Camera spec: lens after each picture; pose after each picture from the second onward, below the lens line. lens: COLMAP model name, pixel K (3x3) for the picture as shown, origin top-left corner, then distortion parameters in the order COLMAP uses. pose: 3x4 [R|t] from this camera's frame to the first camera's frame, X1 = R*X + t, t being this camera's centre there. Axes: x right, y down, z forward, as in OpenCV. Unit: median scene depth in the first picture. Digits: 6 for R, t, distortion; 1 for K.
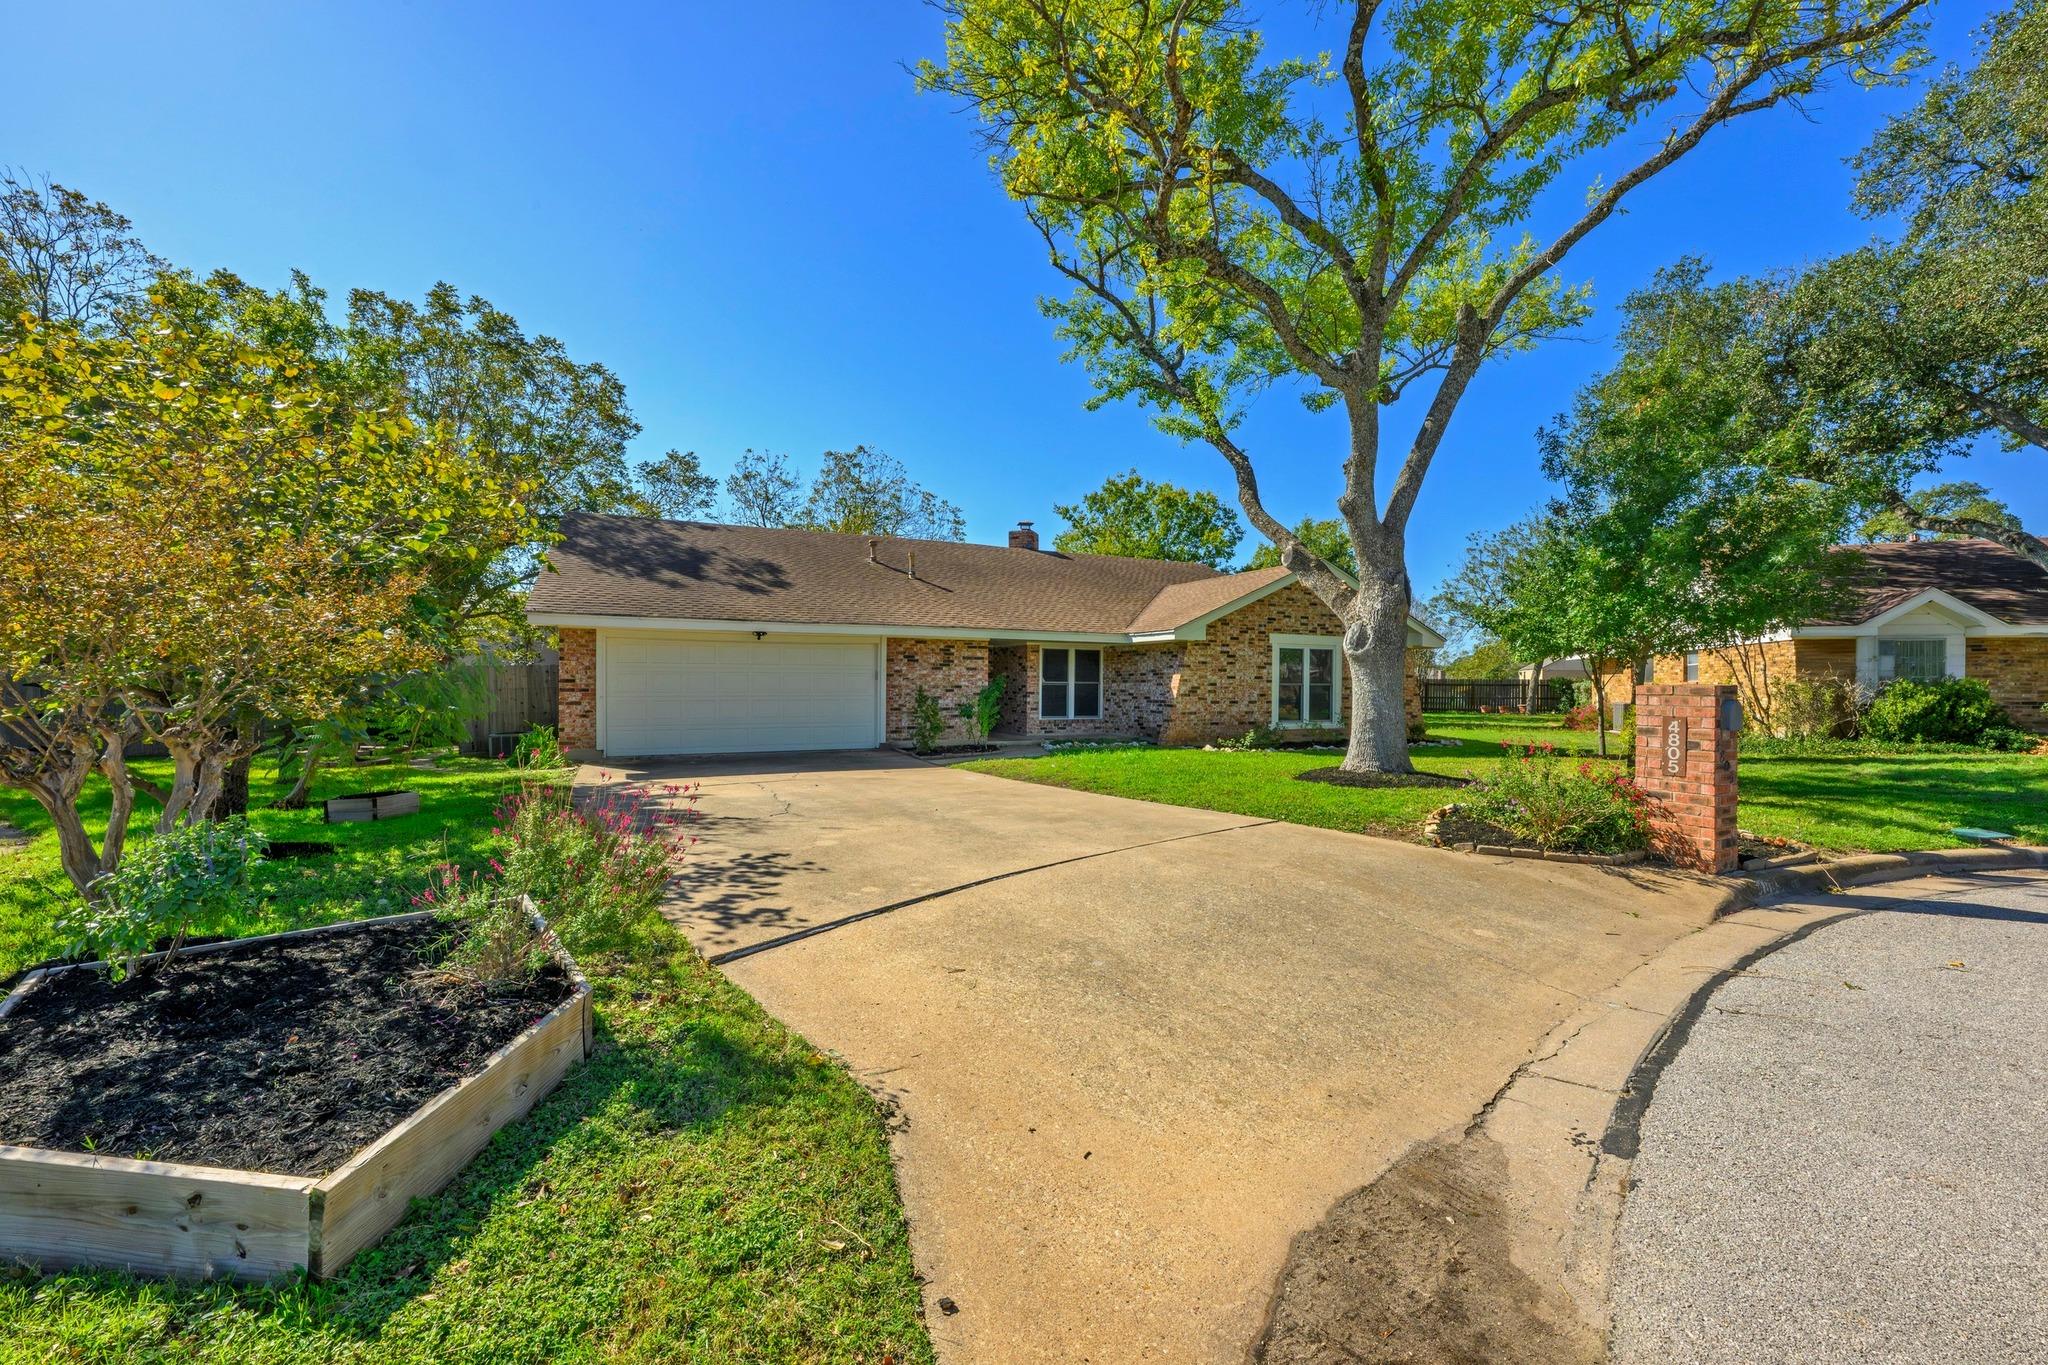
lens RADIAL K [[637.9, 0, 1024.7], [0, 637.9, 662.7], [0, 0, 1]] dist [-0.021264, 0.000047]
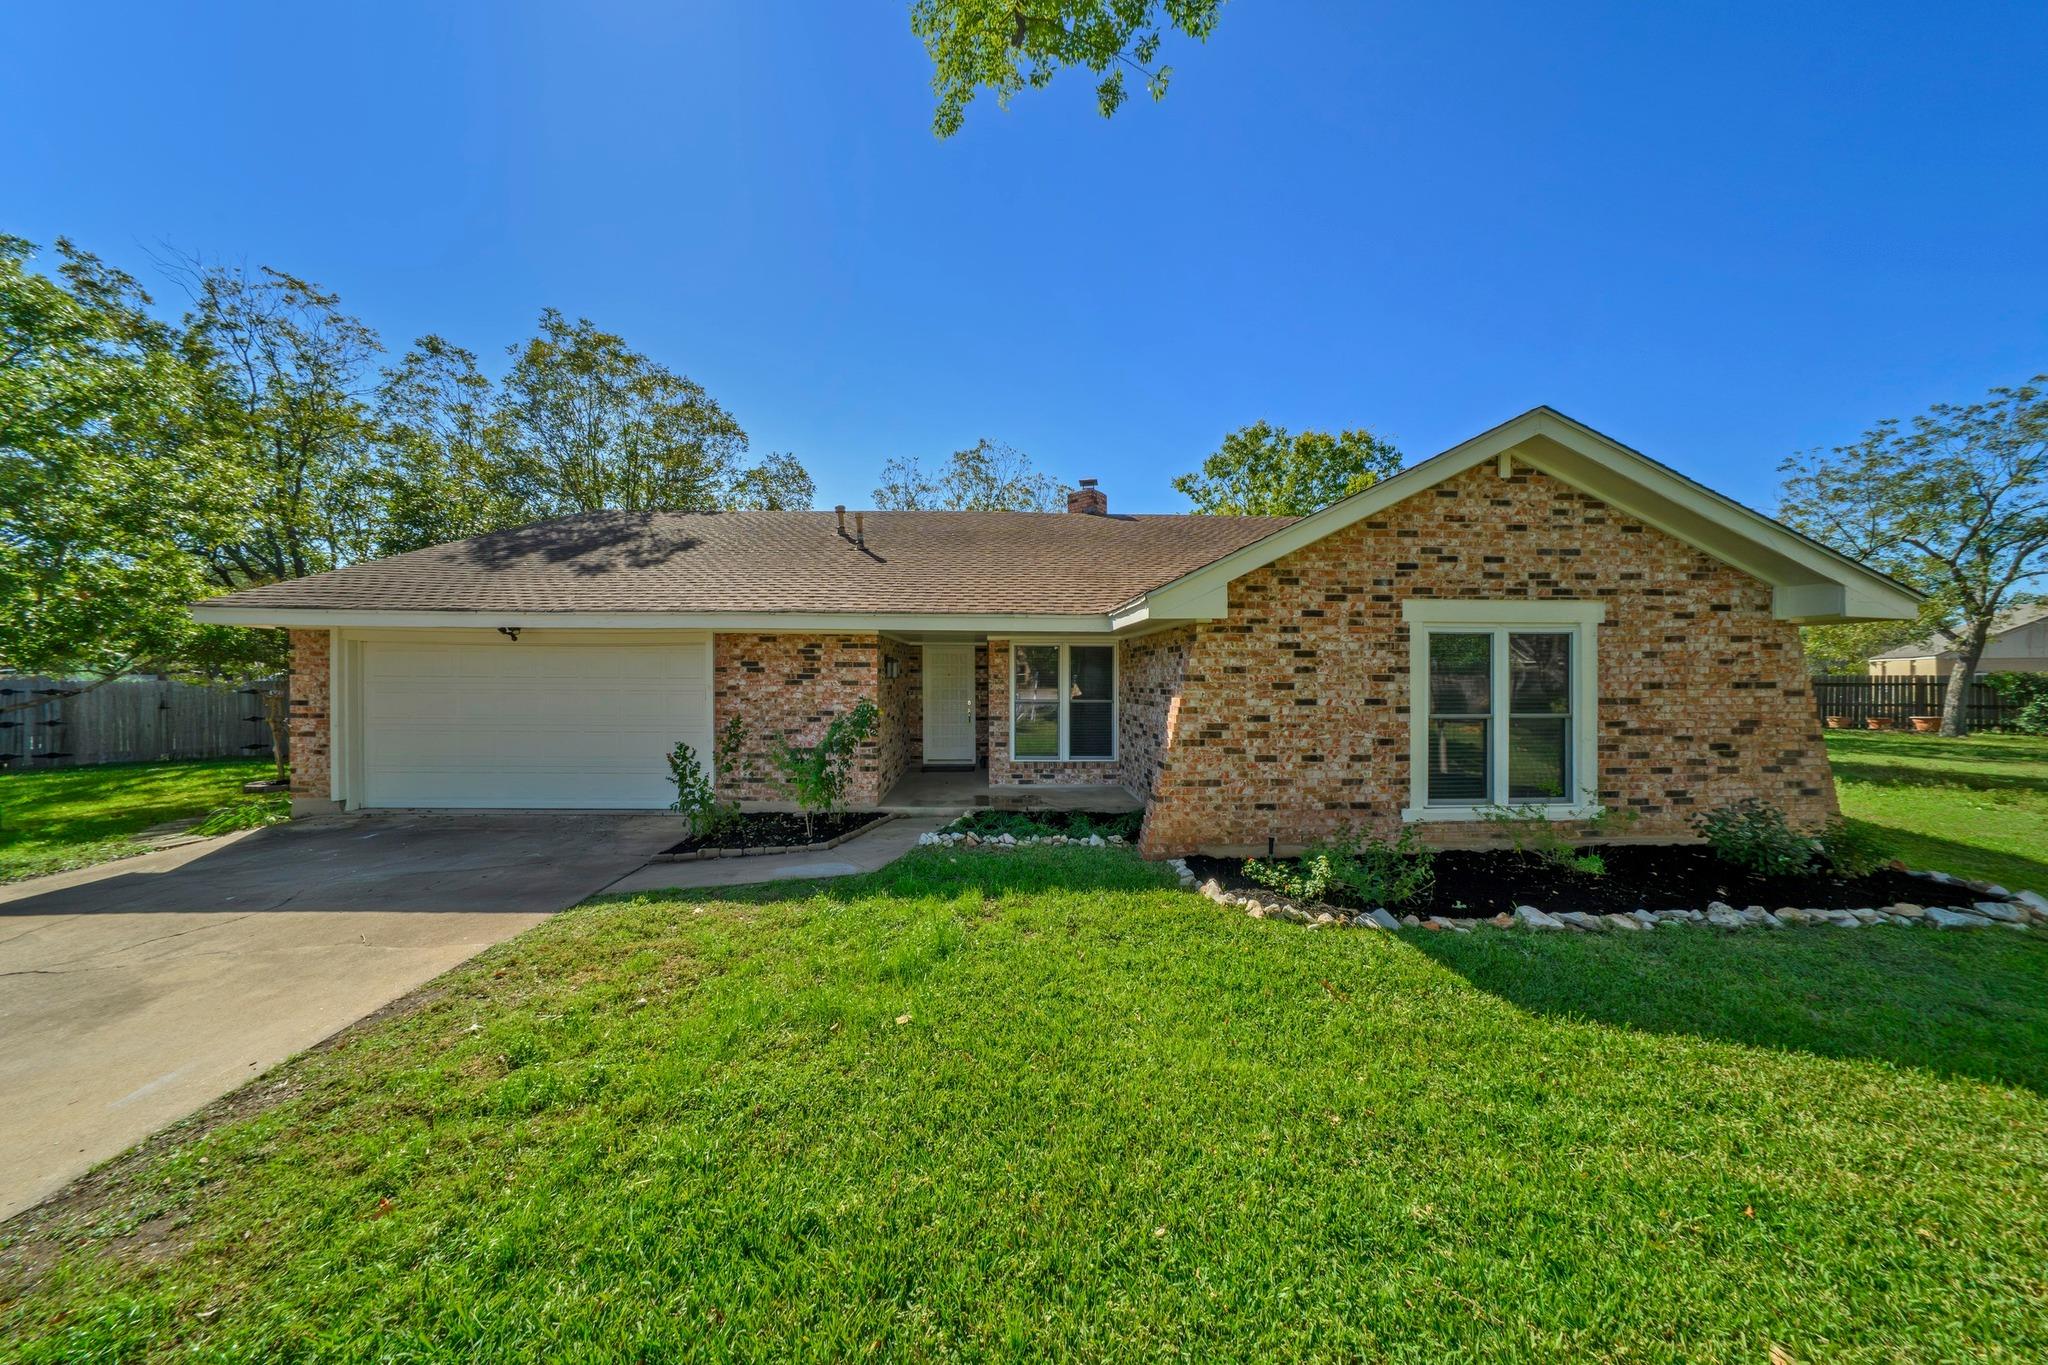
lens RADIAL K [[637.9, 0, 1024.7], [0, 637.9, 662.7], [0, 0, 1]] dist [-0.021264, 0.000047]
pose [[0.968247, -0.012161, -0.249699, 0.224782], [0.011246, 0.999924, -0.005089, -0.003823], [0.249741, 0.002119, 0.968310, 0.479373]]
